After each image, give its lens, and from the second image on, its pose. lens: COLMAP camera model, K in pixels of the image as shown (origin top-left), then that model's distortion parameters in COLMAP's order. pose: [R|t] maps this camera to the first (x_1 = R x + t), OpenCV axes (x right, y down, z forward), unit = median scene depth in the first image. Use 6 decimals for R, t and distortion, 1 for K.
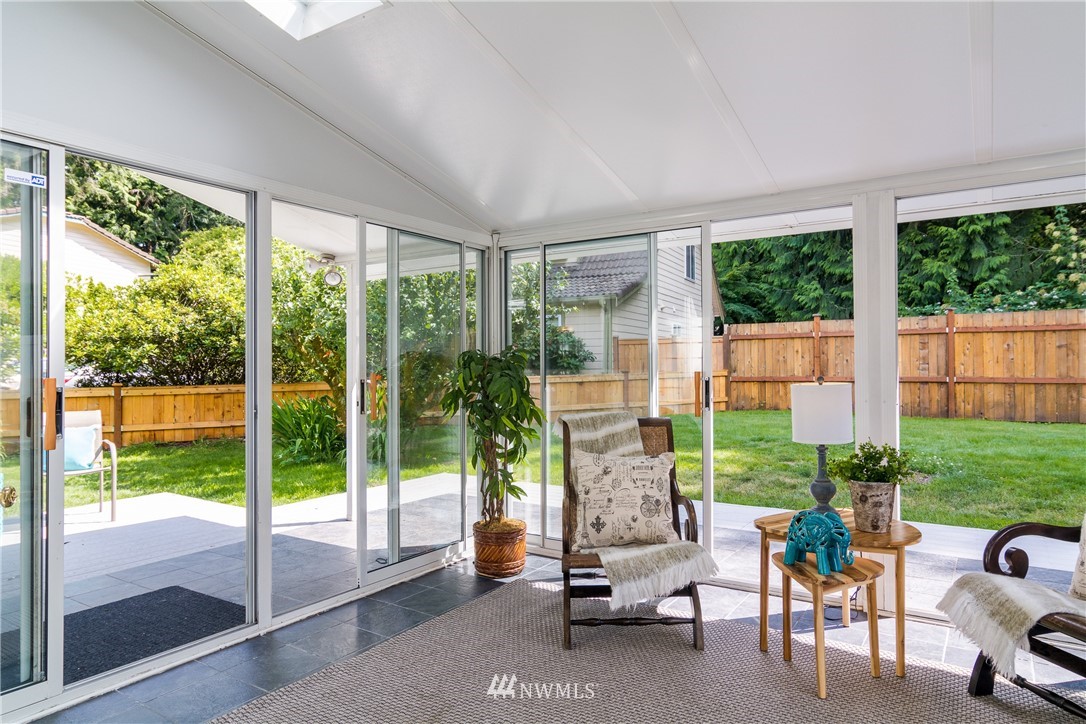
lens RADIAL K [[683.0, 0, 536.2], [0, 683.0, 359.0], [0, 0, 1]] dist [0.002748, -0.000325]
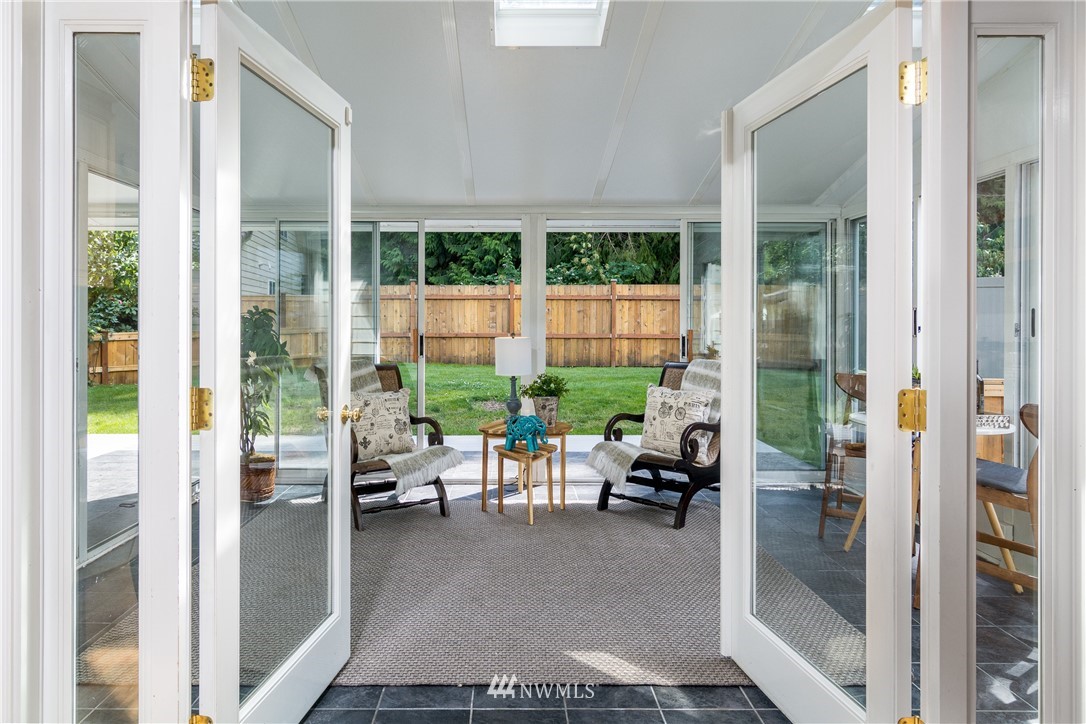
lens RADIAL K [[679.7, 0, 499.7], [0, 679.7, 328.2], [0, 0, 1]] dist [0.003011, 0.001228]
pose [[0.841902, 0.005424, 0.539604, -0.381593], [-0.015727, 0.999771, 0.014489, -0.006031], [-0.539402, -0.020685, 0.841794, -0.244669]]
